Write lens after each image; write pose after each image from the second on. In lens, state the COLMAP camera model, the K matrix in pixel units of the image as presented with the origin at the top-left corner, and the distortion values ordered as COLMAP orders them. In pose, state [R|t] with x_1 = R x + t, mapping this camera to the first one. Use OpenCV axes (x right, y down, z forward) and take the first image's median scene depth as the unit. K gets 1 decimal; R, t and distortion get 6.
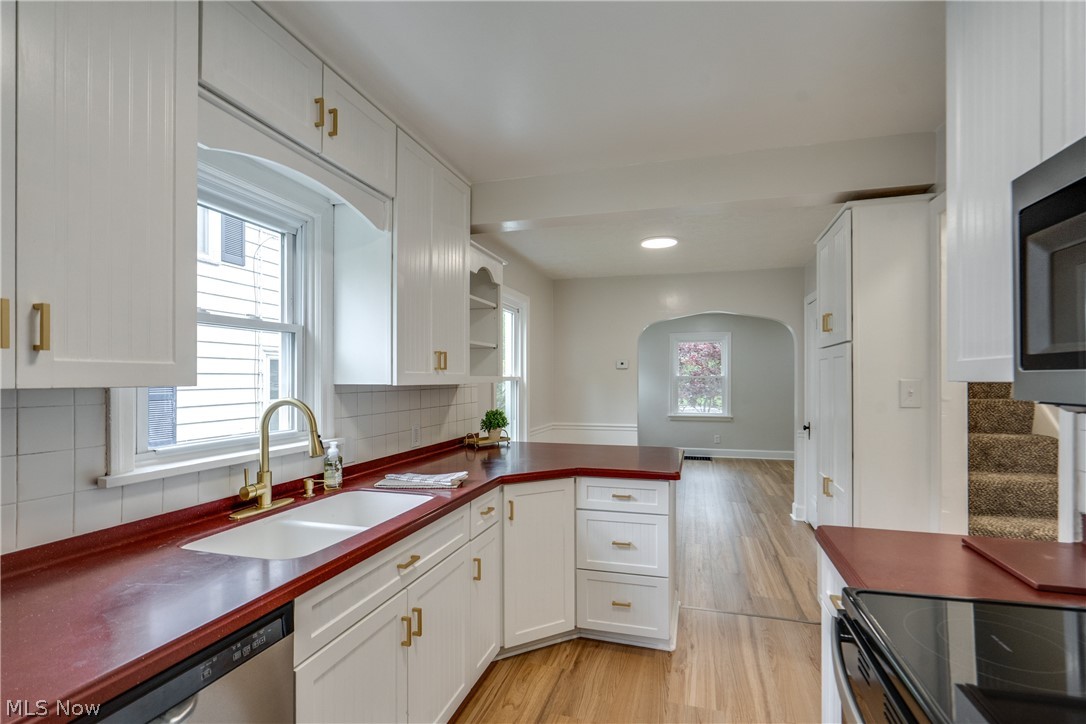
lens RADIAL K [[486.3, 0, 550.4], [0, 486.3, 375.0], [0, 0, 1]] dist [-0.010274, 0.005582]
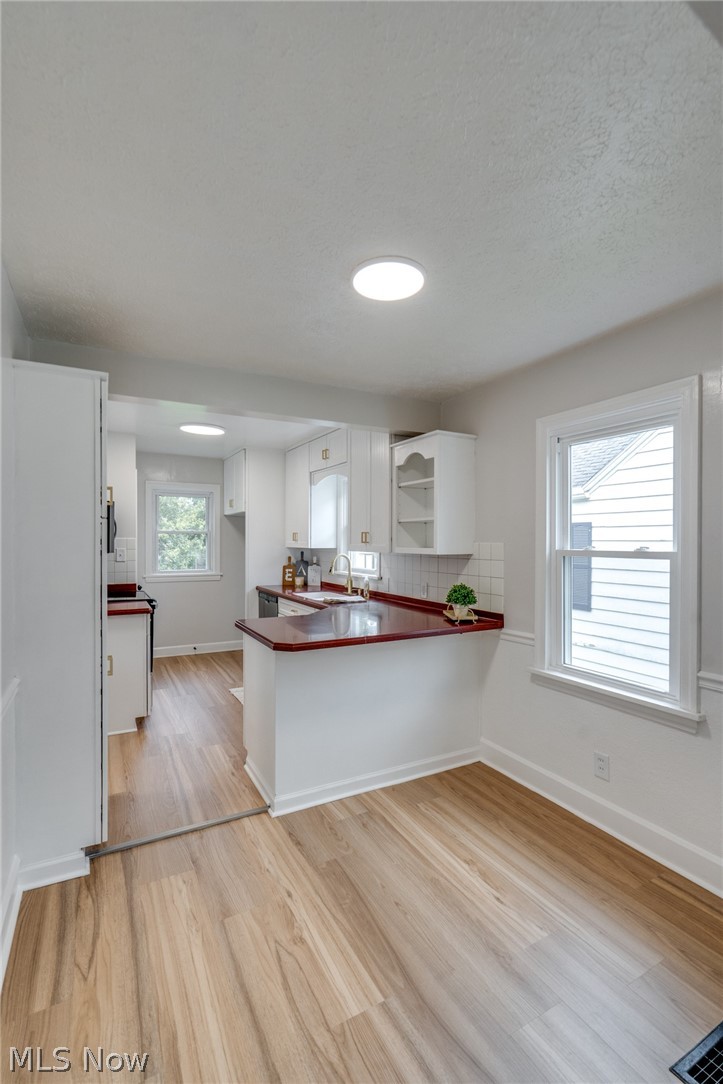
lens RADIAL K [[485.4, 0, 363.4], [0, 485.4, 542.0], [0, 0, 1]] dist [-0.010274, 0.005582]
pose [[-0.698325, -0.006756, -0.715749, 1.141313], [-0.004261, 0.999977, -0.005282, -0.005420], [0.715768, -0.000639, -0.698338, 2.544533]]
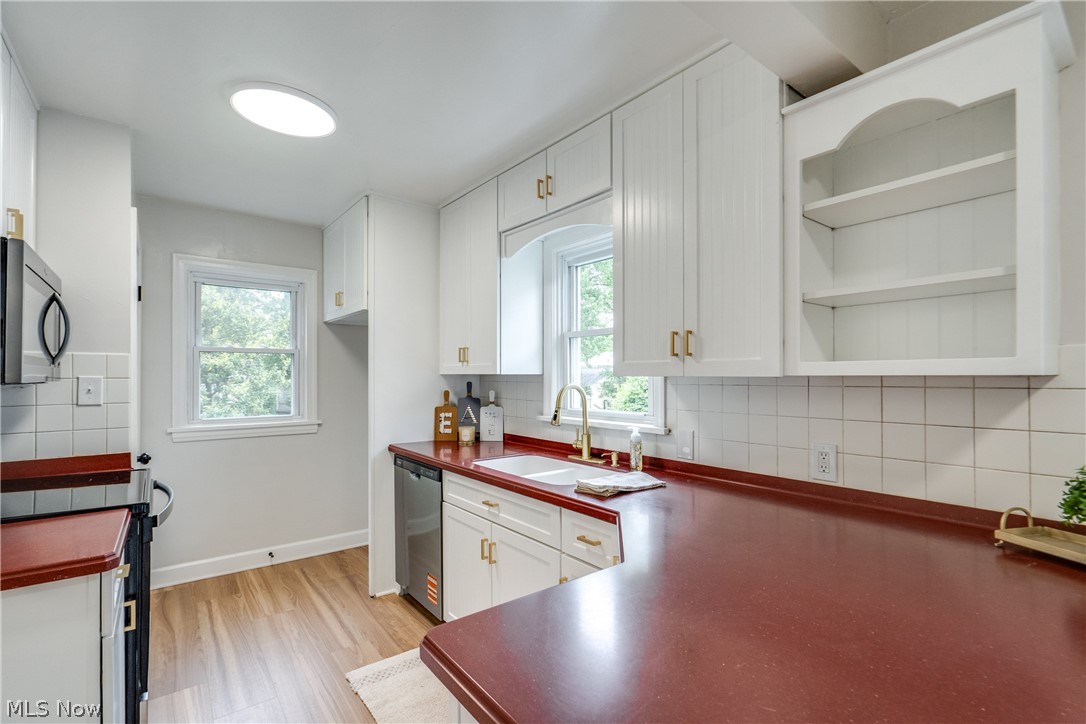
lens RADIAL K [[486.3, 0, 537.2], [0, 486.3, 372.6], [0, 0, 1]] dist [-0.010274, 0.005582]
pose [[-0.577742, -0.010720, -0.816149, 0.576979], [0.003048, 0.999878, -0.015291, 0.030130], [0.816214, -0.011322, -0.577639, 1.462043]]
